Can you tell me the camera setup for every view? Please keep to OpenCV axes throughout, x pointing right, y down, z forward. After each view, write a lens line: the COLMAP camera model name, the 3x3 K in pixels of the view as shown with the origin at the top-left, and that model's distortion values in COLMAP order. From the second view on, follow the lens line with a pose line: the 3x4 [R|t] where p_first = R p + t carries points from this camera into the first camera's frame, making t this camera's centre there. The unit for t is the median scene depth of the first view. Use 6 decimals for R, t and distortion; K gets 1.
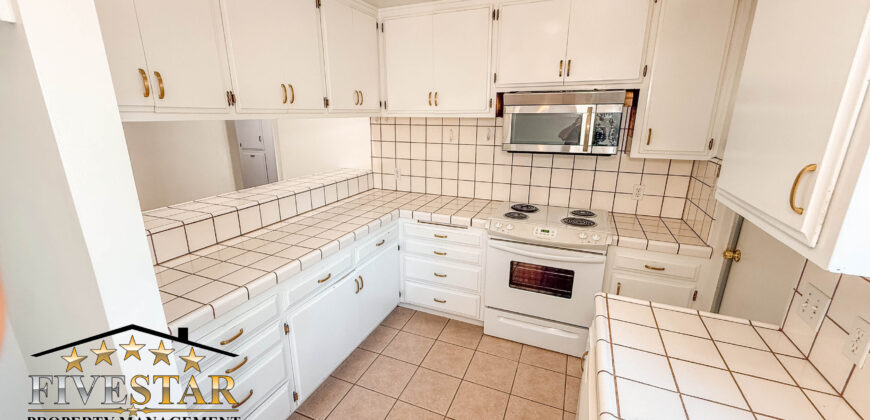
lens RADIAL K [[345.1, 0, 432.8], [0, 345.1, 211.4], [0, 0, 1]] dist [0.000278, -0.000418]
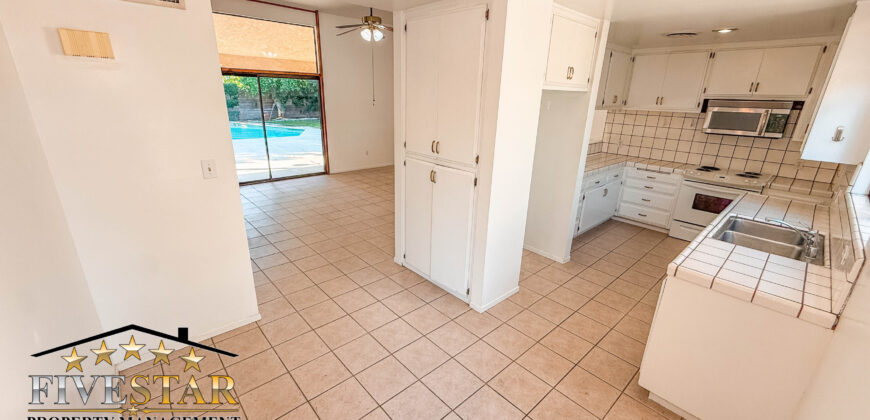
lens RADIAL K [[345.1, 0, 432.8], [0, 345.1, 211.4], [0, 0, 1]] dist [0.000278, -0.000418]
pose [[0.907729, 0.154741, -0.389979, -0.283908], [-0.136441, 0.987851, 0.074388, 0.268724], [0.396752, -0.014315, 0.917814, -1.123665]]
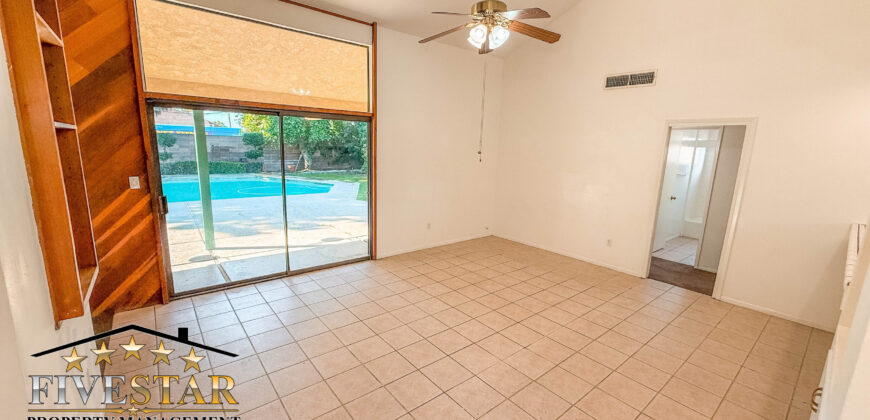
lens RADIAL K [[345.1, 0, 432.8], [0, 345.1, 211.4], [0, 0, 1]] dist [0.000278, -0.000418]
pose [[0.883998, 0.111670, -0.453958, -1.147041], [-0.153983, 0.986416, -0.057201, 0.088250], [0.441404, 0.120467, 0.889185, -0.385769]]
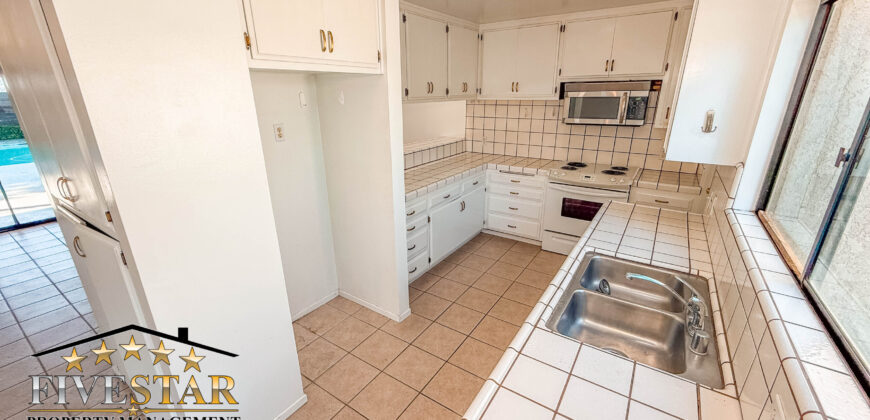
lens RADIAL K [[345.1, 0, 432.8], [0, 345.1, 211.4], [0, 0, 1]] dist [0.000278, -0.000418]
pose [[0.981616, 0.050174, -0.184154, -0.045564], [-0.039115, 0.997234, 0.063202, 0.120421], [0.186816, -0.054837, 0.980863, -0.529224]]
